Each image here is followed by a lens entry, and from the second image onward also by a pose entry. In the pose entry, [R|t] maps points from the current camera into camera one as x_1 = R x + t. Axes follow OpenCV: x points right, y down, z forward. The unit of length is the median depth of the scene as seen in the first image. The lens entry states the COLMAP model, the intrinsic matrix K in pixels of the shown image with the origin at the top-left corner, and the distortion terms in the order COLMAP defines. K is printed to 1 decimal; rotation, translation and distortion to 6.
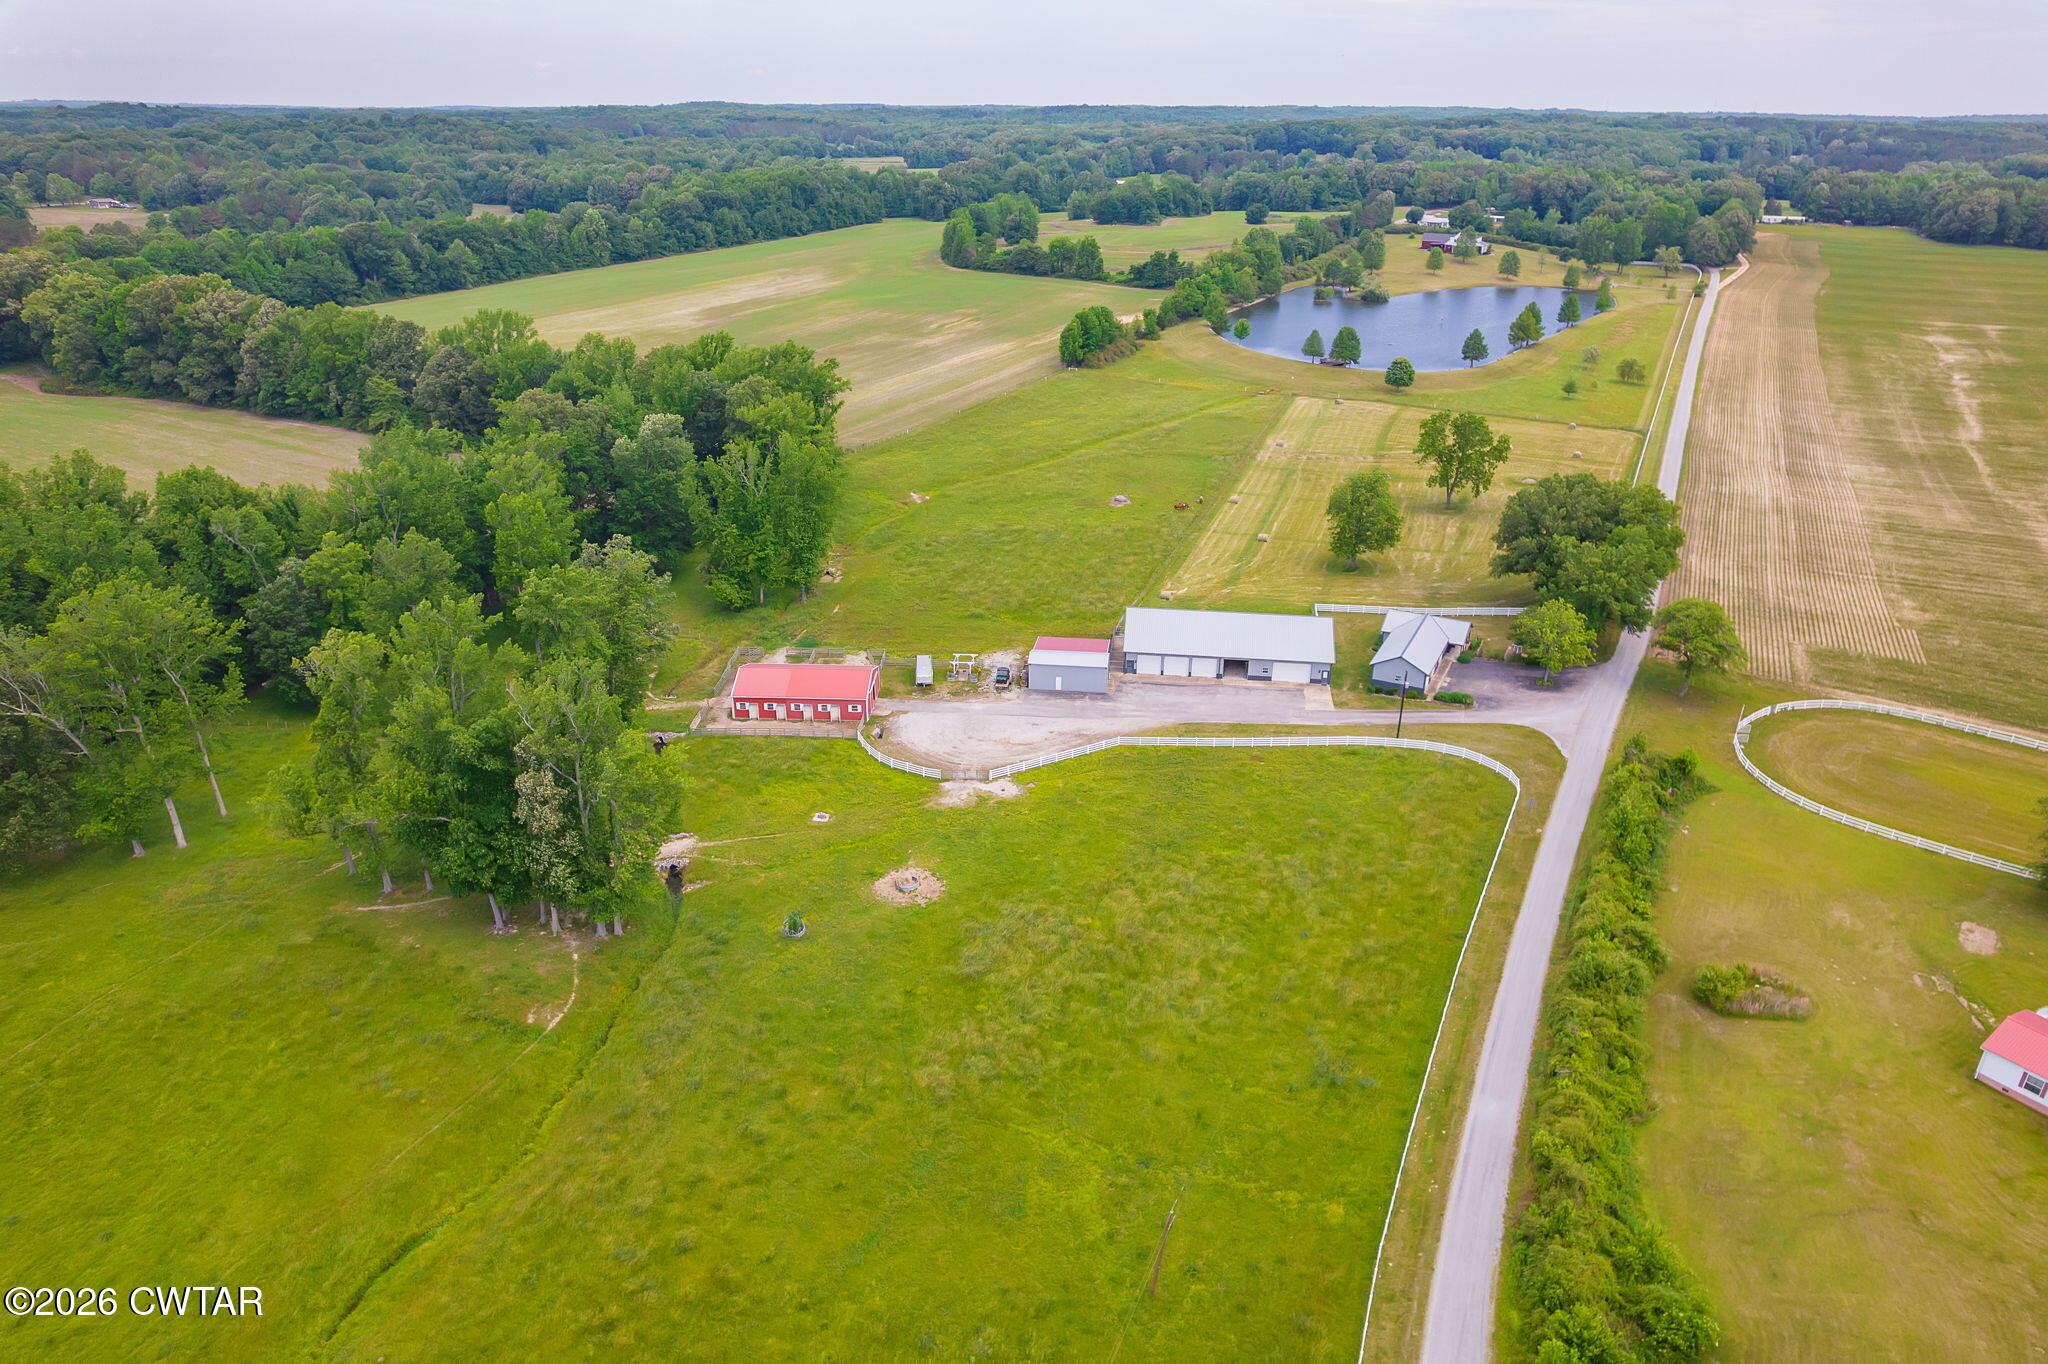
lens RADIAL K [[1318.7, 0, 1028.7], [0, 1318.7, 692.1], [0, 0, 1]] dist [-0.088913, 0.083327]
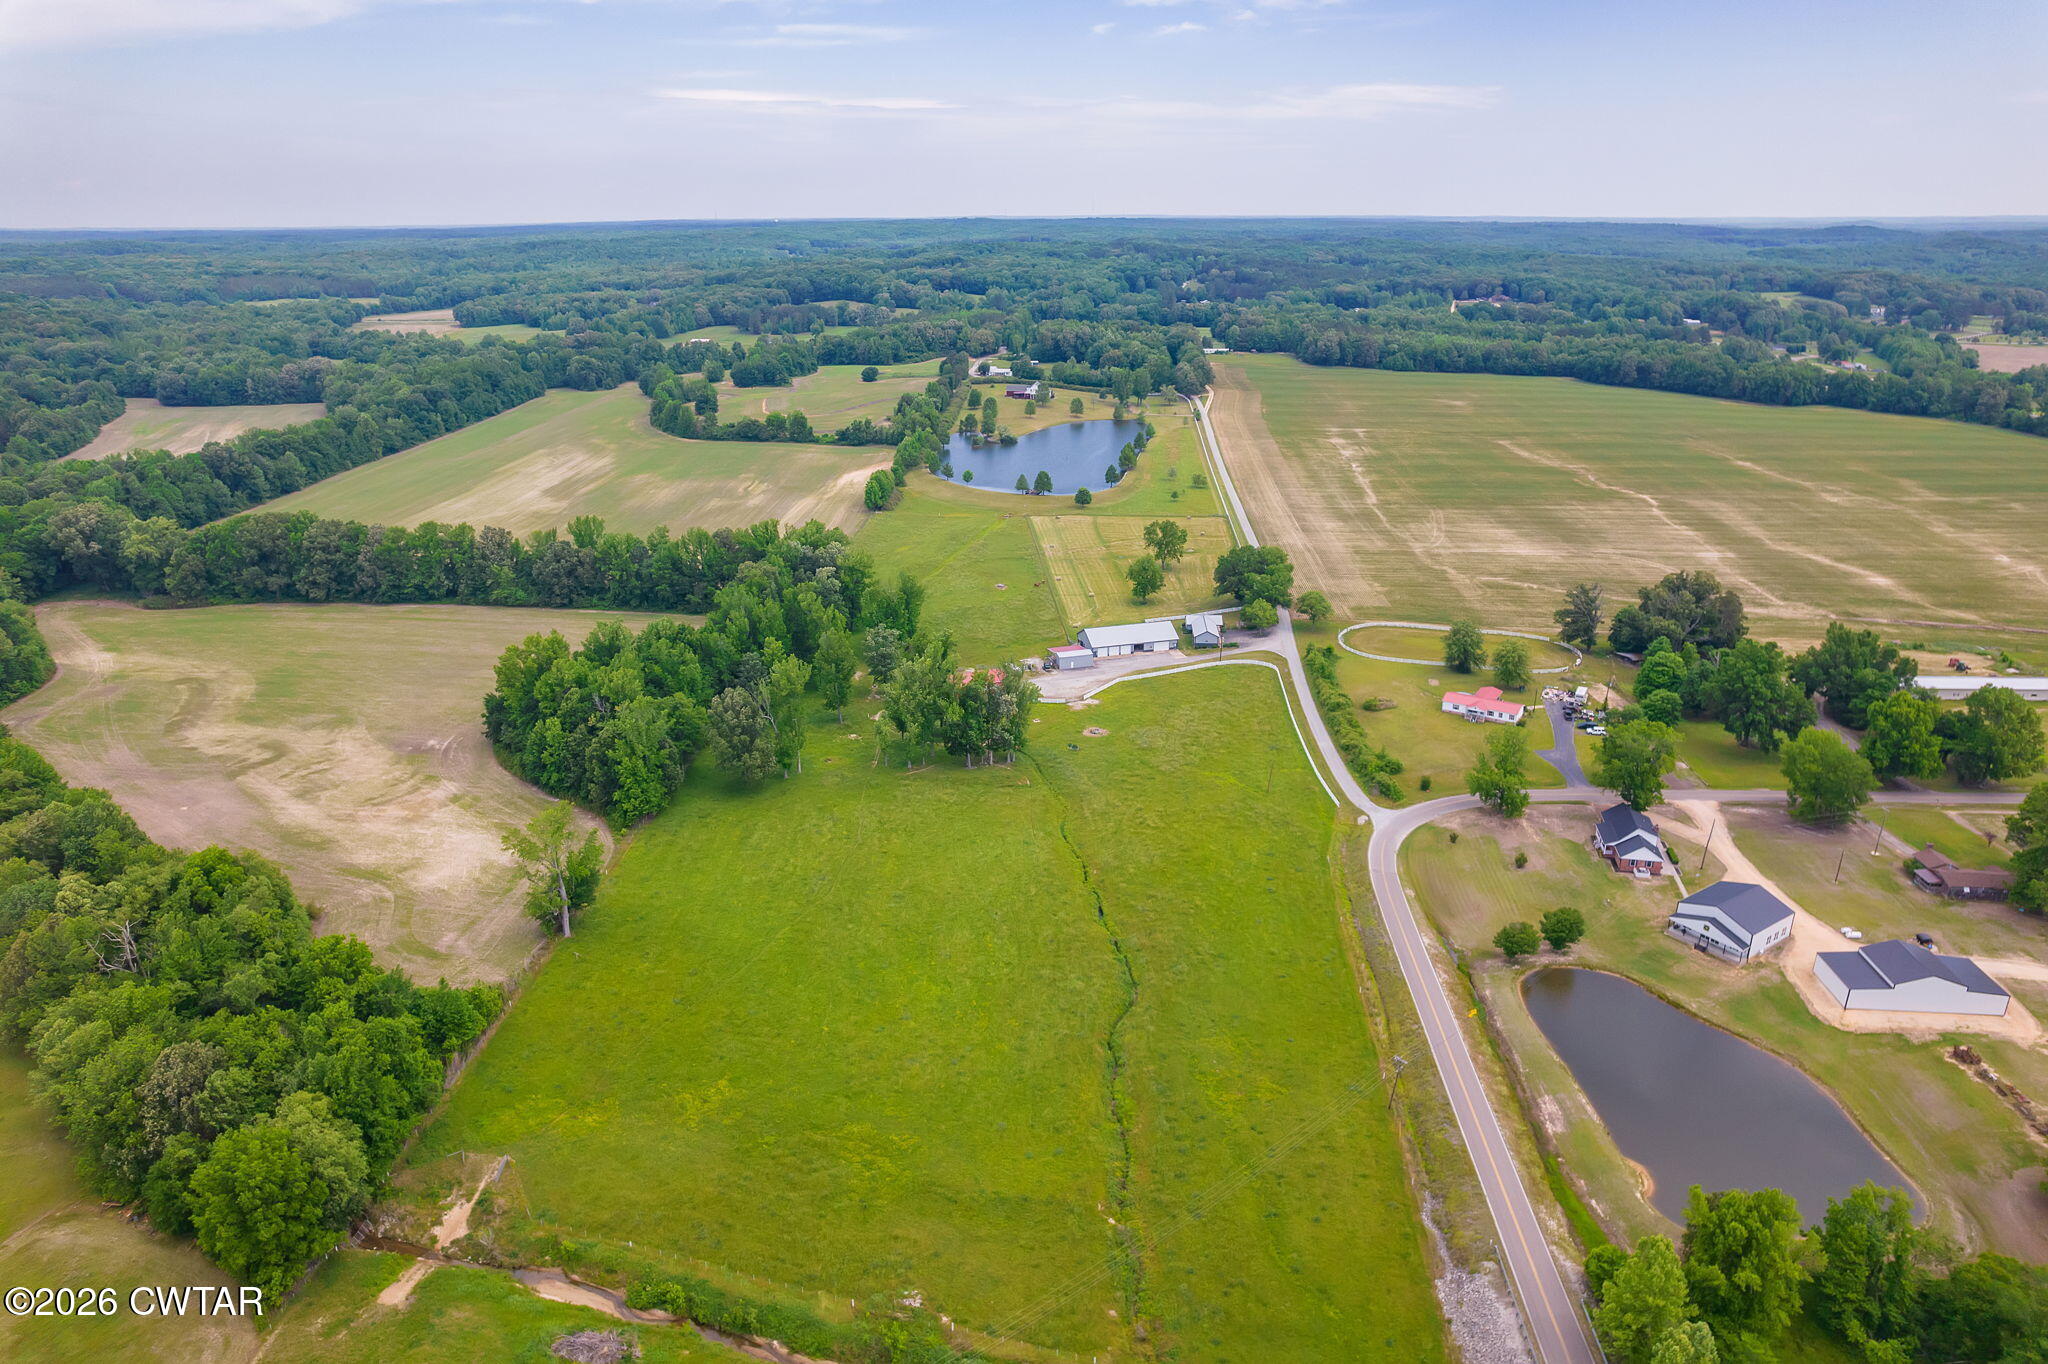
lens RADIAL K [[1311.7, 0, 1029.9], [0, 1311.7, 693.0], [0, 0, 1]] dist [-0.076468, 0.068926]
pose [[0.915228, -0.151373, 0.373423, -0.460560], [0.176555, 0.983705, -0.033962, 0.054077], [-0.362197, 0.097013, 0.927039, -0.537967]]
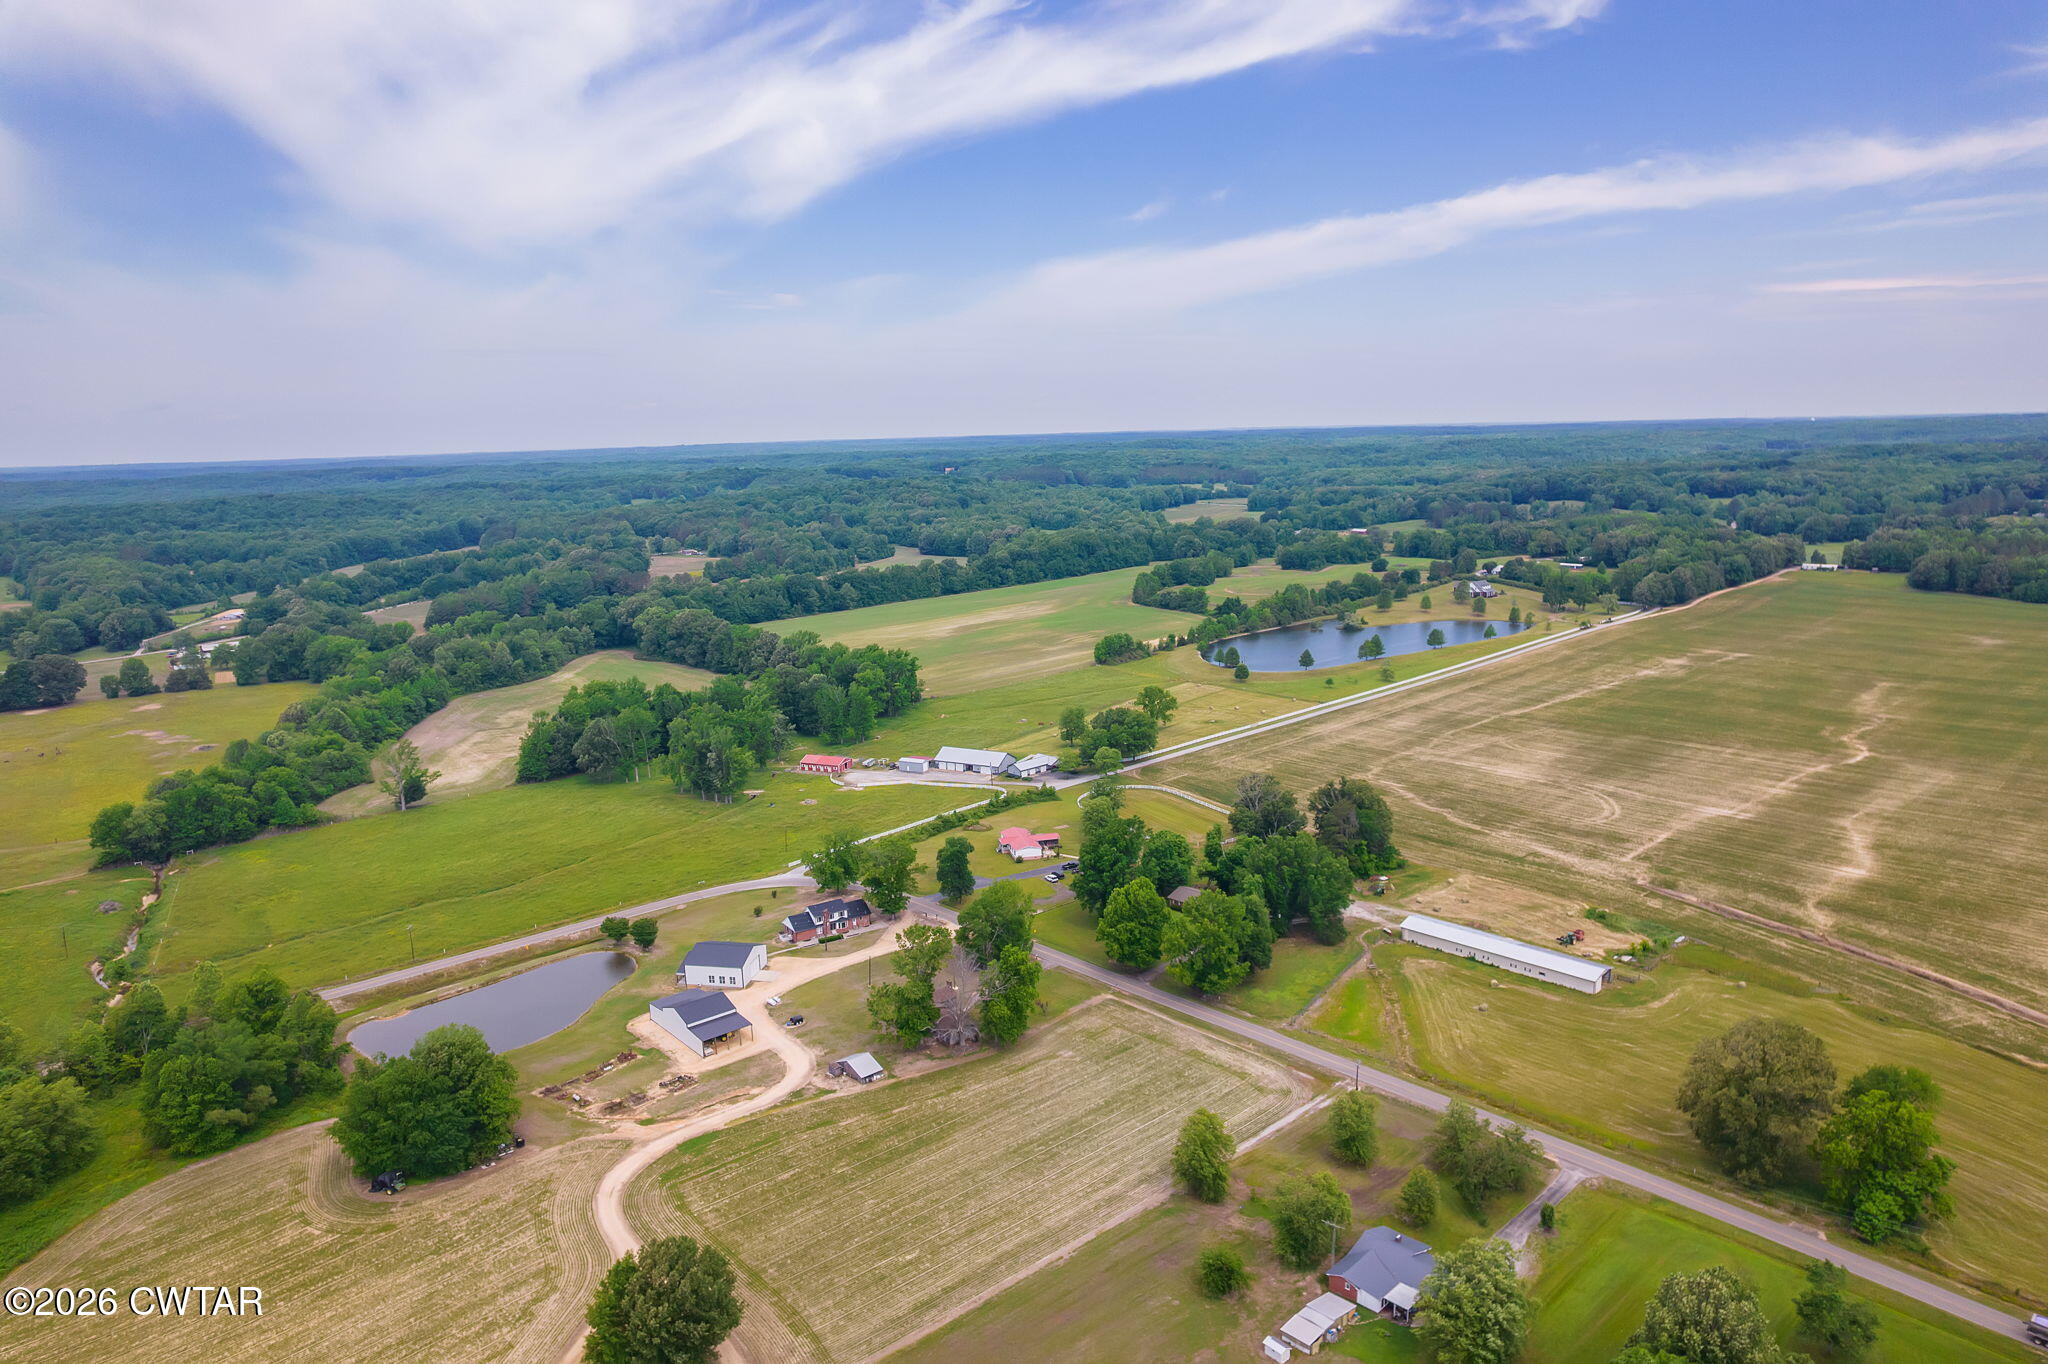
lens RADIAL K [[1307.1, 0, 1028.8], [0, 1307.1, 696.1], [0, 0, 1]] dist [-0.069815, 0.064106]
pose [[0.936964, 0.038559, -0.347293, 0.658130], [-0.112723, 0.974111, -0.195963, 0.193479], [0.330745, 0.222758, 0.917053, -0.821928]]
